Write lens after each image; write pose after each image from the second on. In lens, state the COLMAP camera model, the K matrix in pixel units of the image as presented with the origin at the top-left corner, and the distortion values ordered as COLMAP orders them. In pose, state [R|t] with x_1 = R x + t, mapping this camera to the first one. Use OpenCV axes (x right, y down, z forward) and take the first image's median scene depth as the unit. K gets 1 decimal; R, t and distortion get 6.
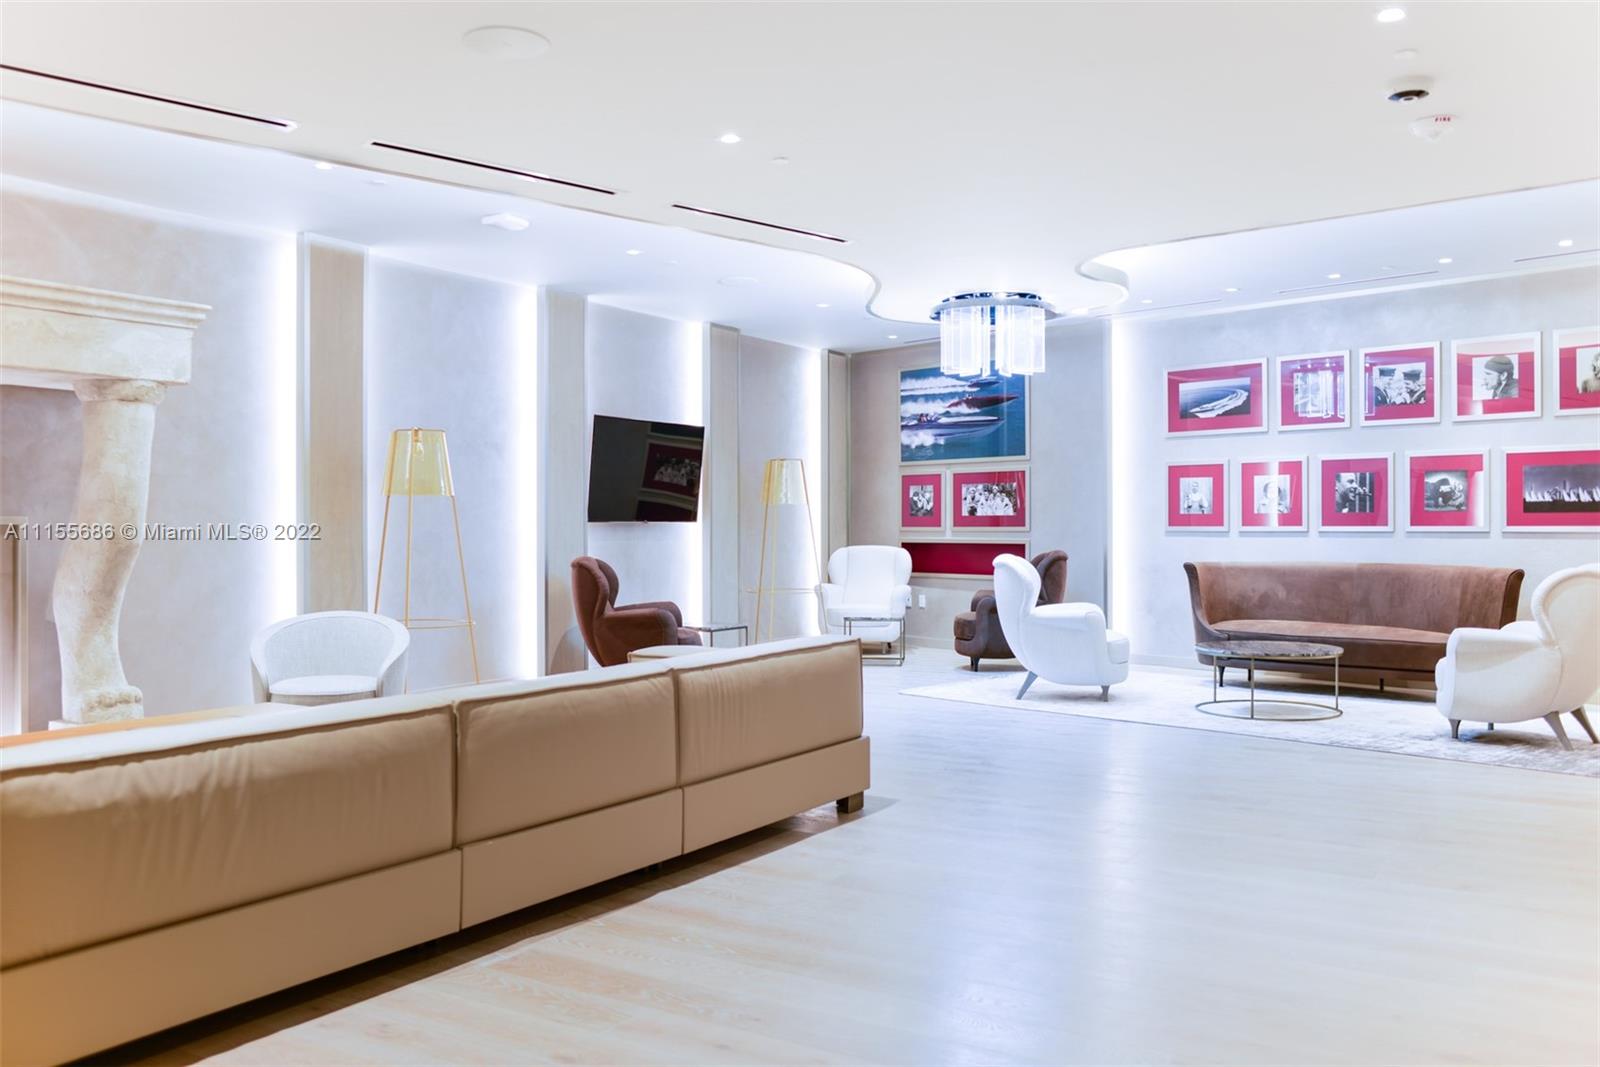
lens RADIAL K [[1300.7, 0, 800.0], [0, 1300.7, 533.5], [0, 0, 1]] dist [-0.006293, 0.014066]
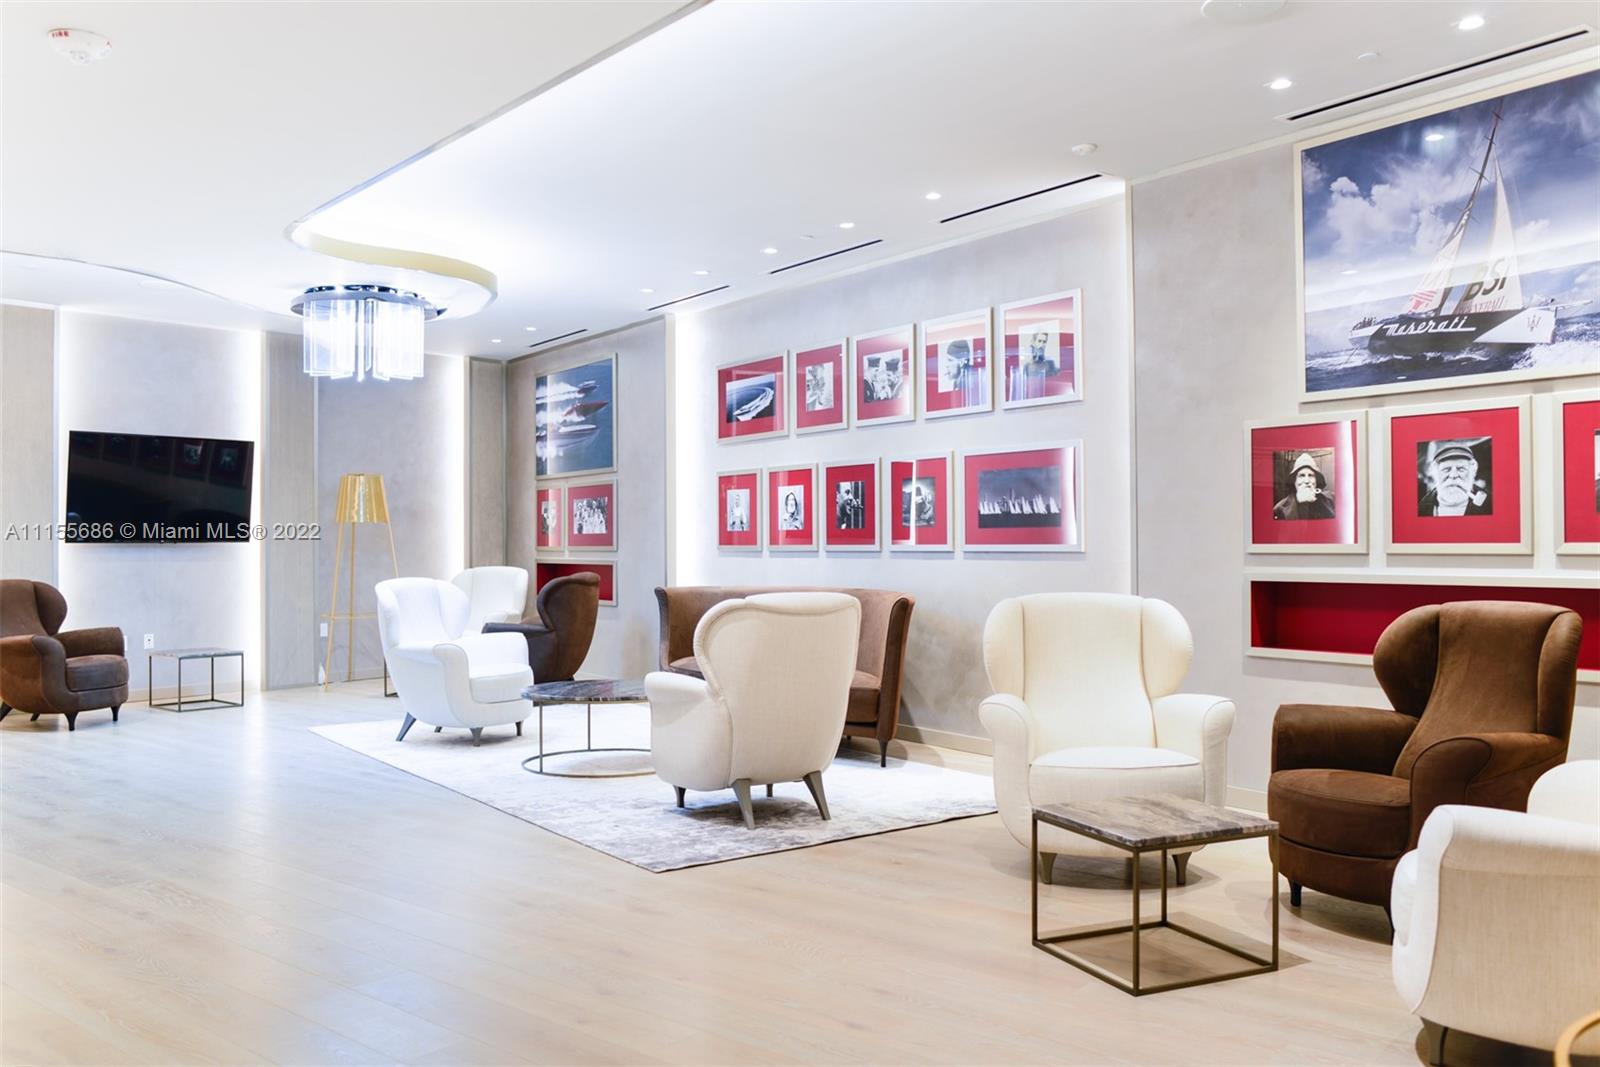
lens RADIAL K [[1300.7, 0, 800.0], [0, 1300.7, 533.5], [0, 0, 1]] dist [-0.006293, 0.014066]
pose [[0.982937, -0.004574, -0.183885, 0.546331], [0.002193, 0.999911, -0.013148, -0.001873], [0.183929, 0.012520, 0.982860, 0.159076]]
